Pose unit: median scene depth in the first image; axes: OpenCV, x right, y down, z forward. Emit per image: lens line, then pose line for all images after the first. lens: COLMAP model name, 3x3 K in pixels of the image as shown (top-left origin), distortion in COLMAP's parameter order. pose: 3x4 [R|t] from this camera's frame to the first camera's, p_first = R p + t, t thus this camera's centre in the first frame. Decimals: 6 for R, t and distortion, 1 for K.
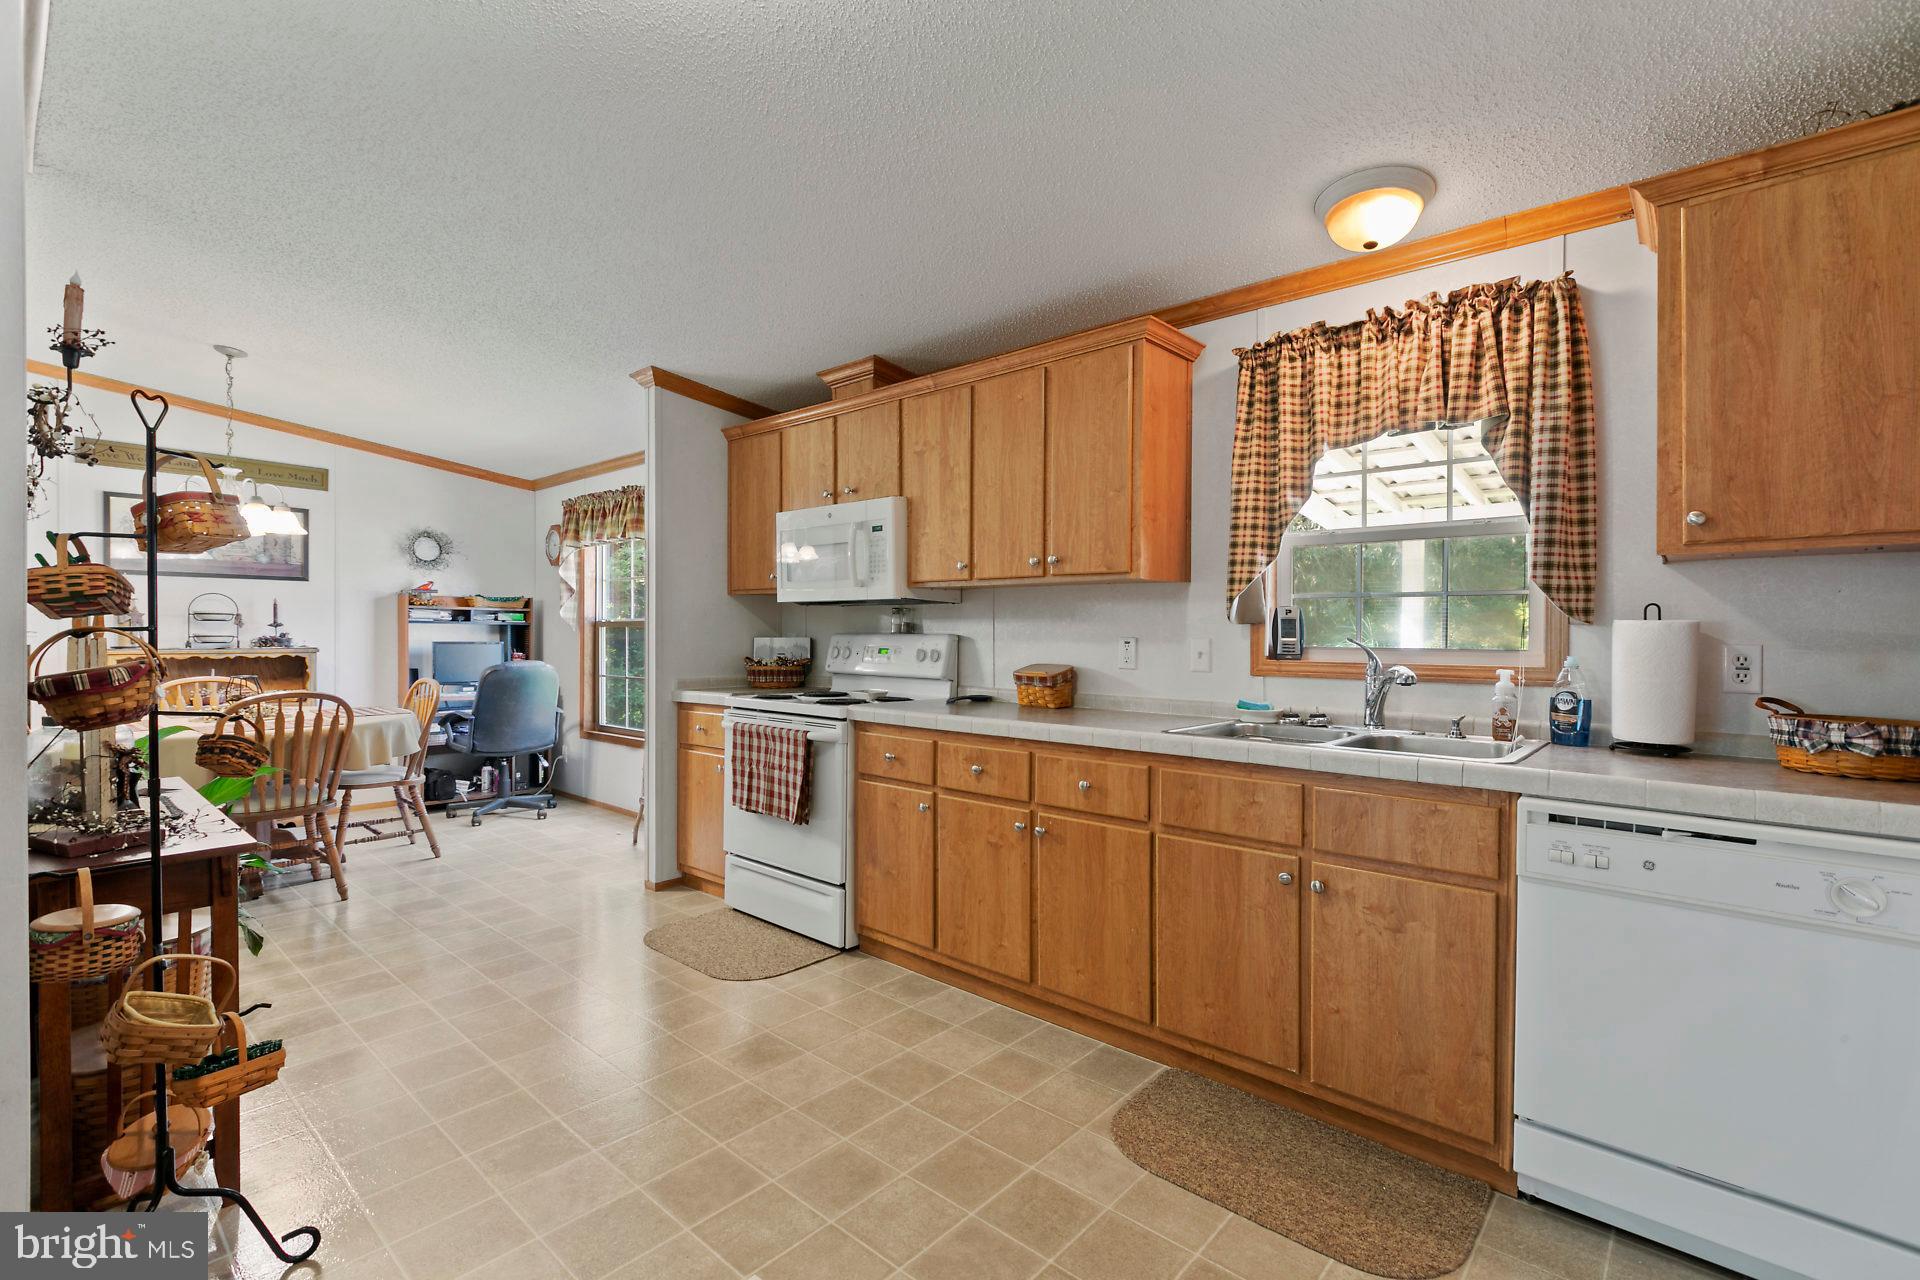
lens RADIAL K [[863.0, 0, 977.4], [0, 863.0, 637.0], [0, 0, 1]] dist [0.000890, 0.000635]
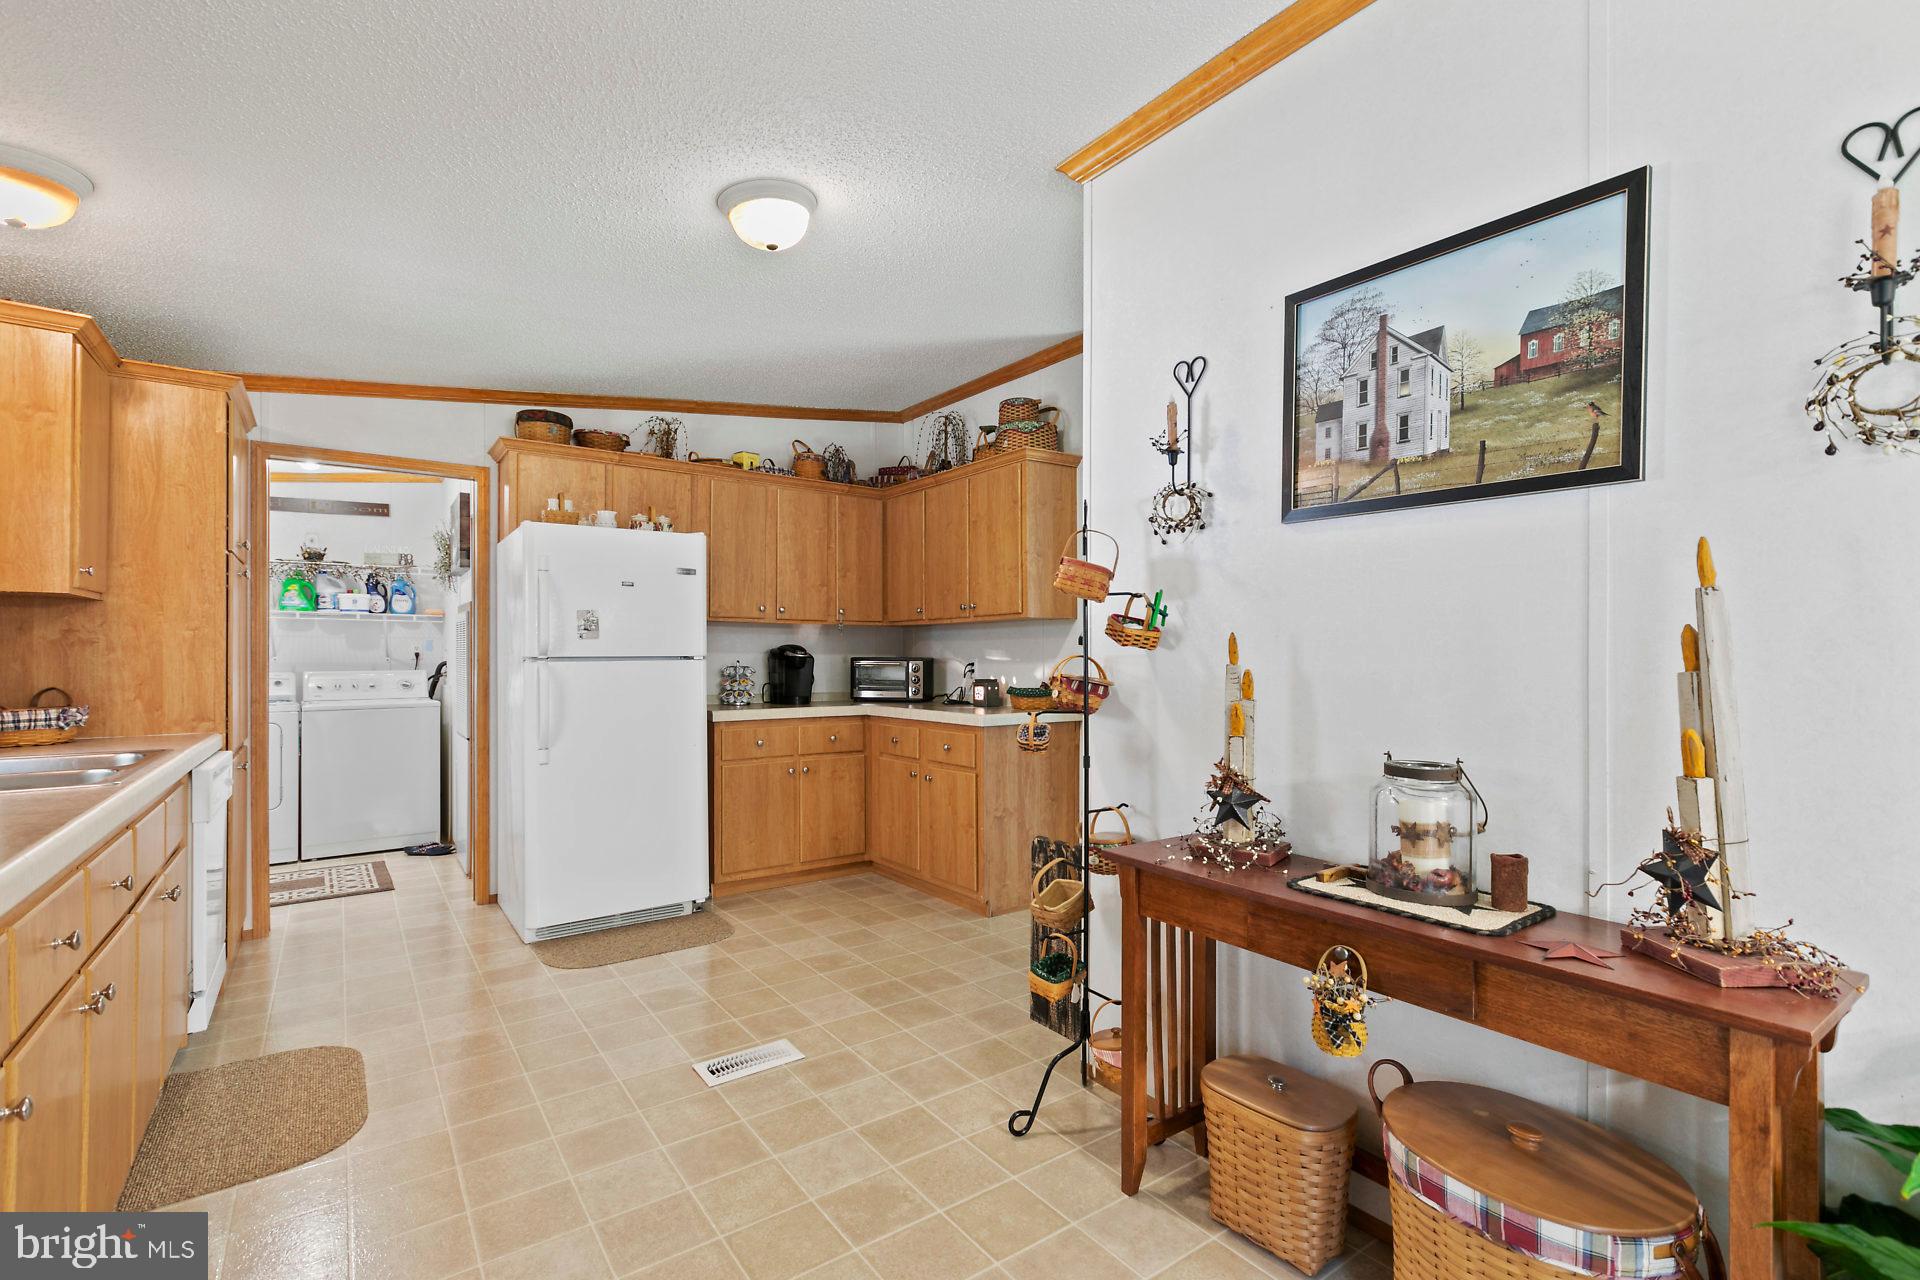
lens RADIAL K [[863.0, 0, 964.7], [0, 863.0, 653.4], [0, 0, 1]] dist [0.000890, 0.000635]
pose [[-0.973485, -0.002776, 0.228735, -0.537158], [-0.000464, 0.999948, 0.010163, -0.009128], [-0.228751, 0.009787, -0.973436, 1.230451]]
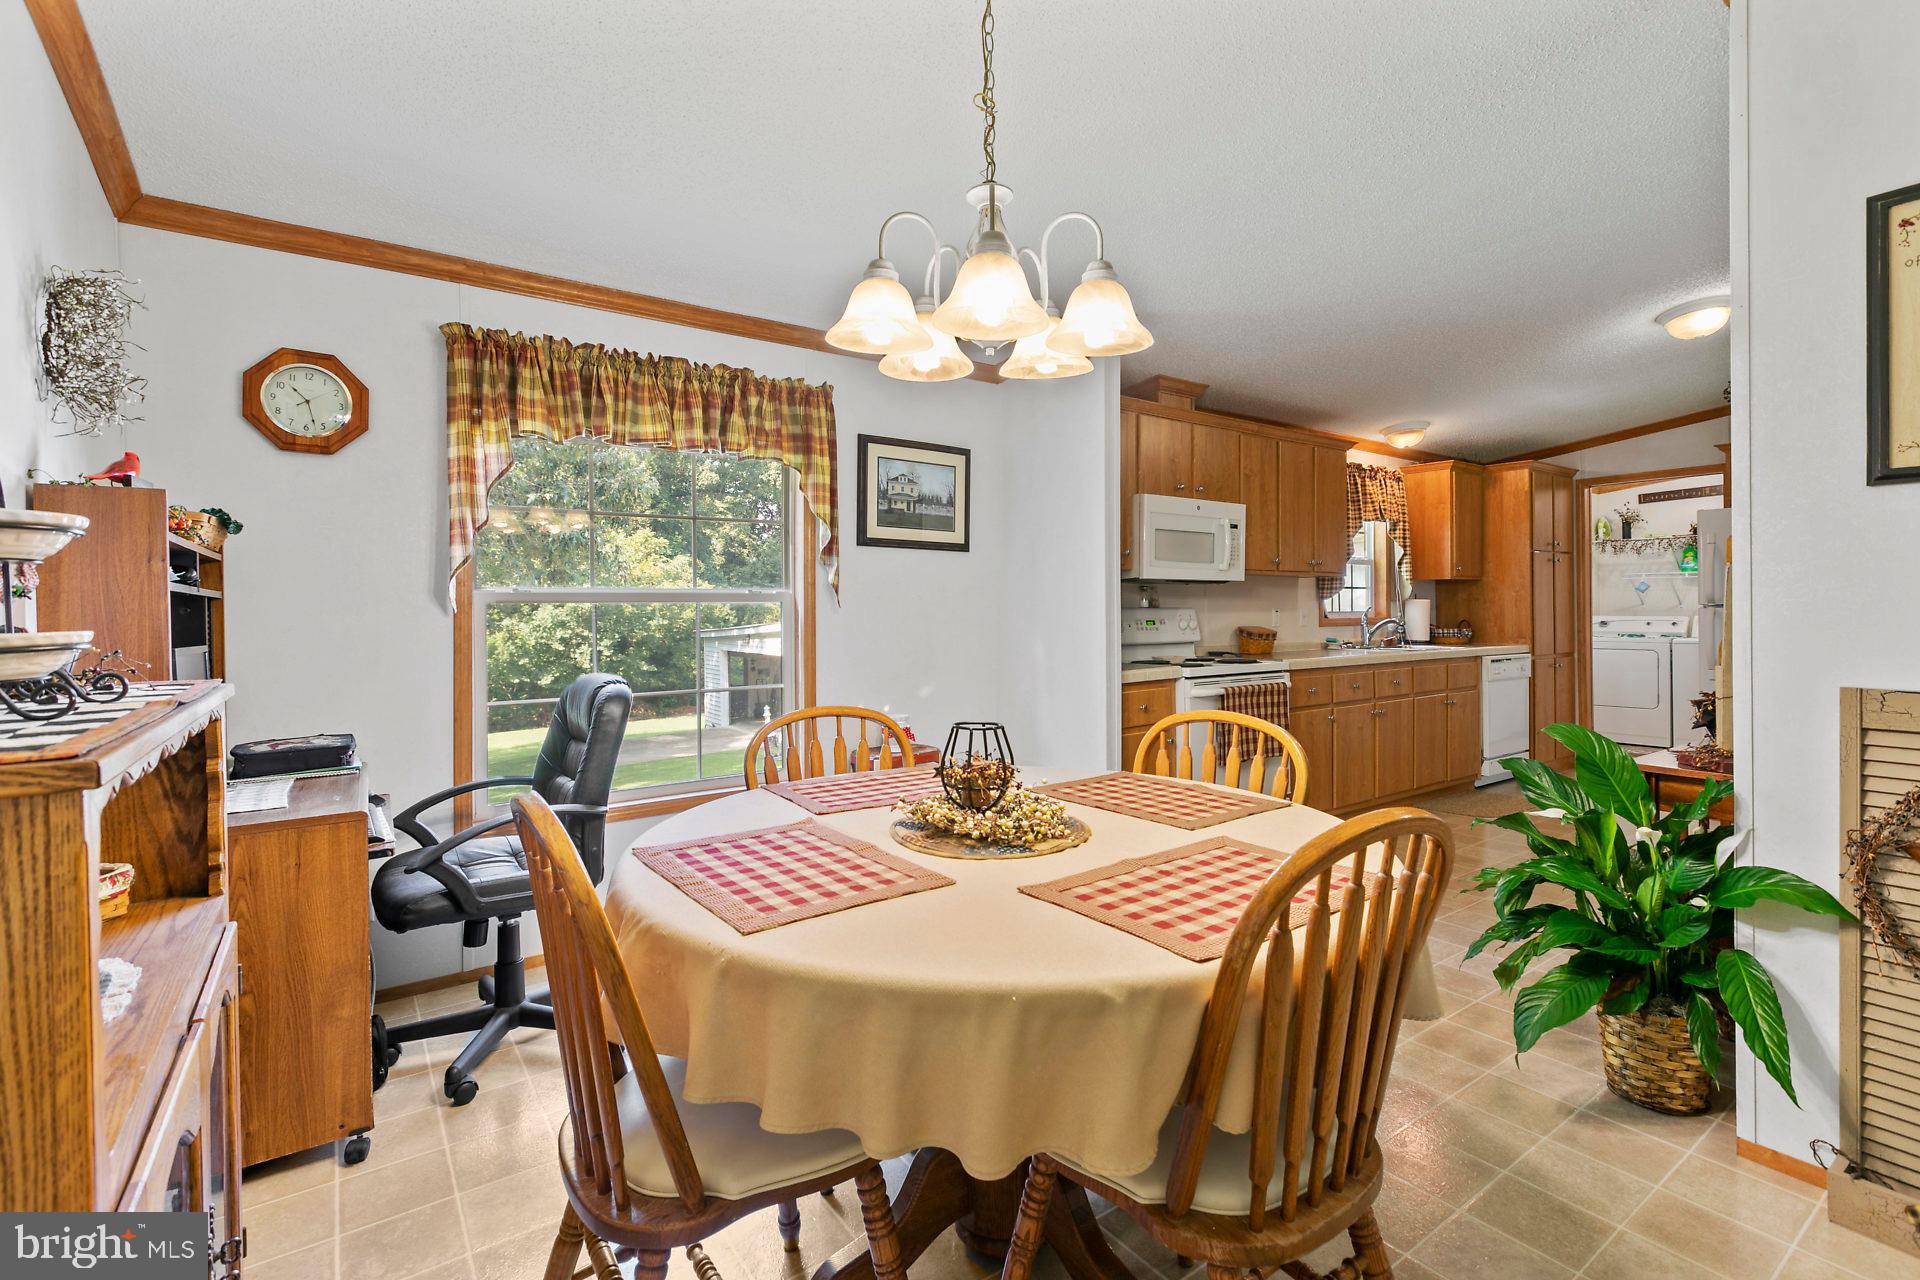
lens RADIAL K [[863.0, 0, 963.0], [0, 863.0, 615.0], [0, 0, 1]] dist [0.000890, 0.000635]
pose [[0.234192, -0.008669, 0.972152, -1.659486], [0.020033, 0.999791, 0.004090, -0.006325], [-0.971984, 0.018517, 0.234316, 1.232549]]
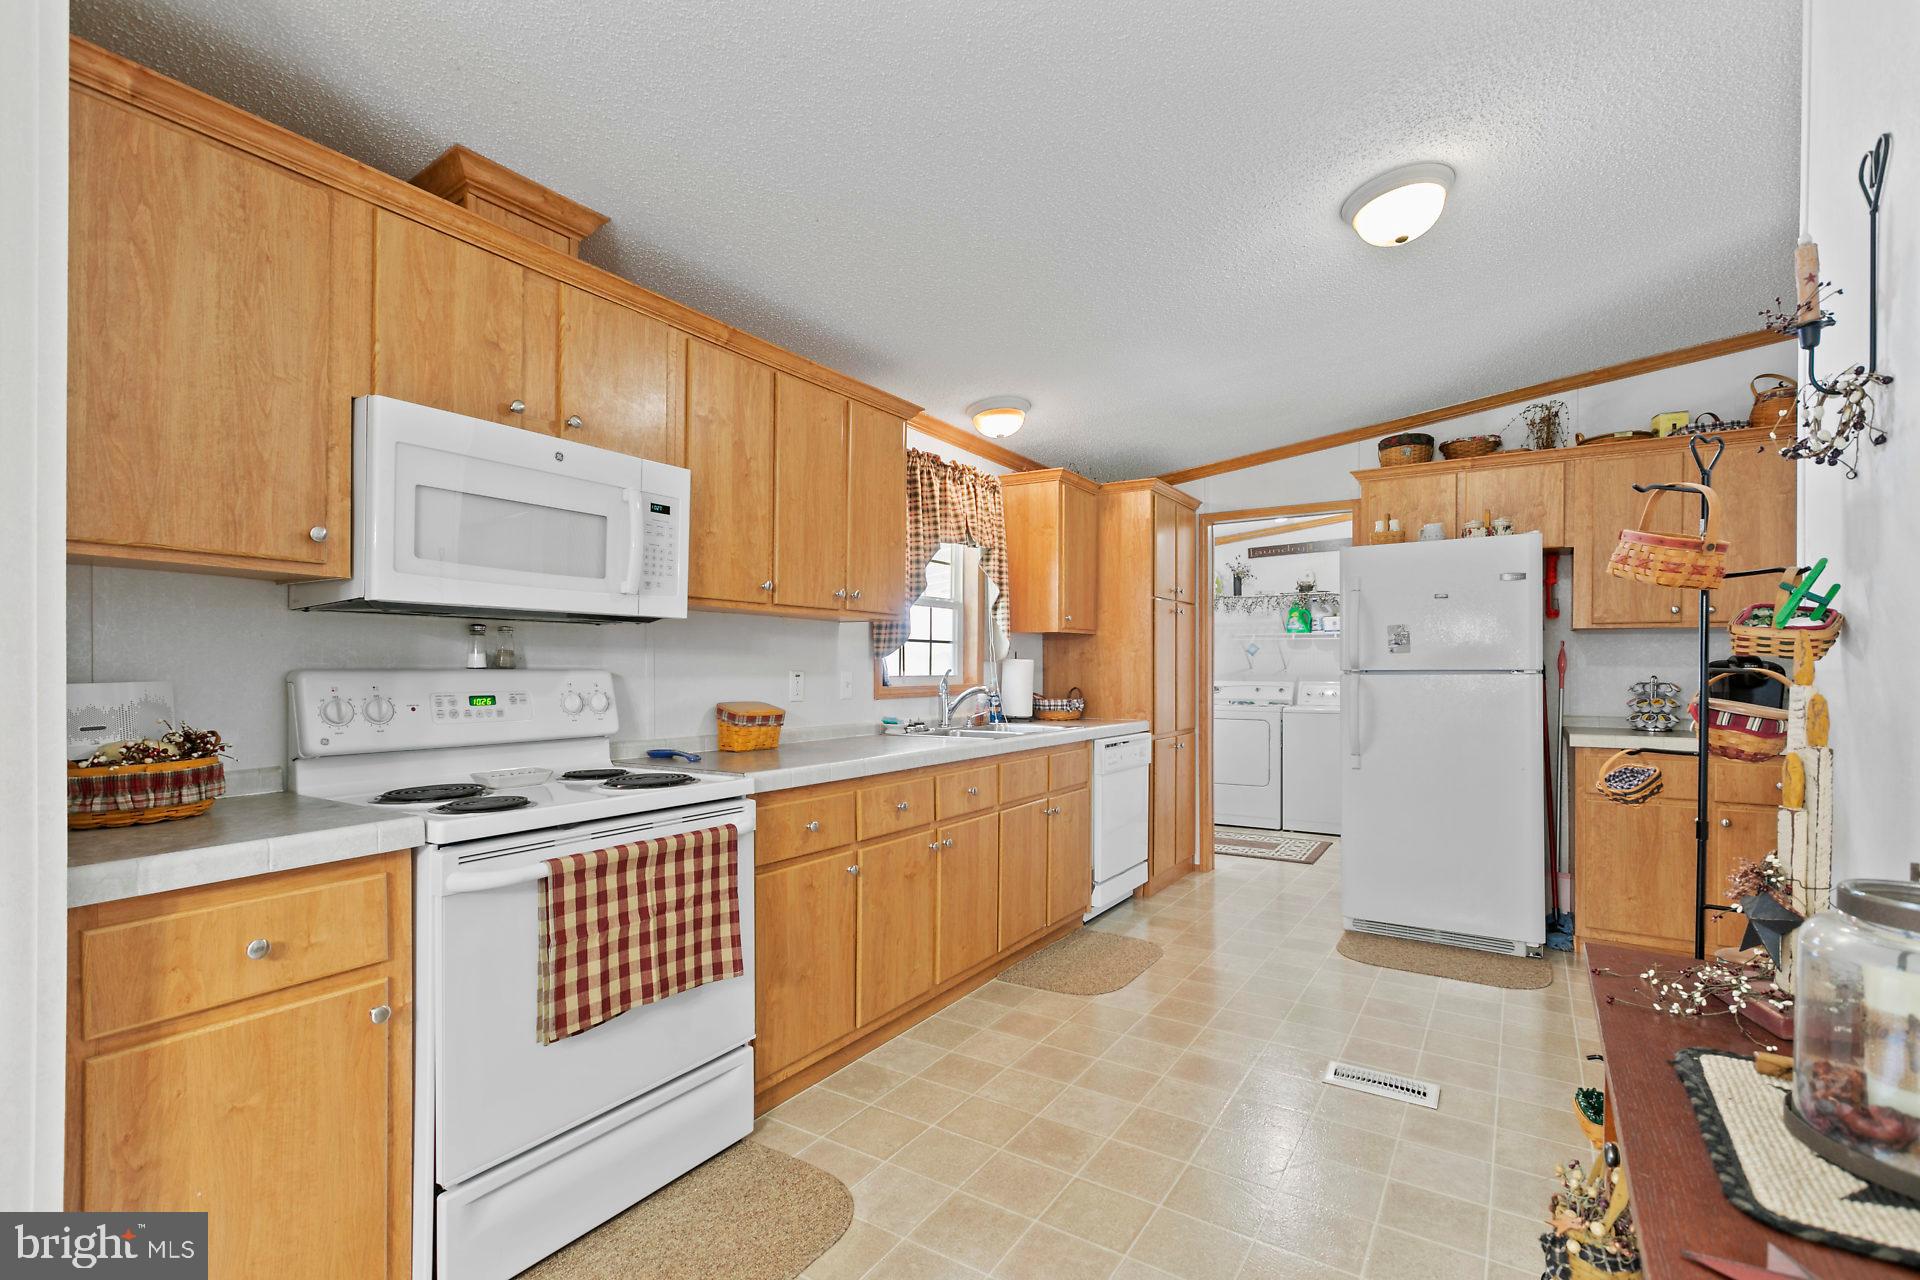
lens RADIAL K [[863.0, 0, 955.0], [0, 863.0, 671.5], [0, 0, 1]] dist [0.000890, 0.000635]
pose [[-0.133080, -0.008156, 0.991072, -0.894291], [0.008908, 0.999916, 0.009425, -0.007337], [-0.991065, 0.010082, -0.132996, 0.976458]]
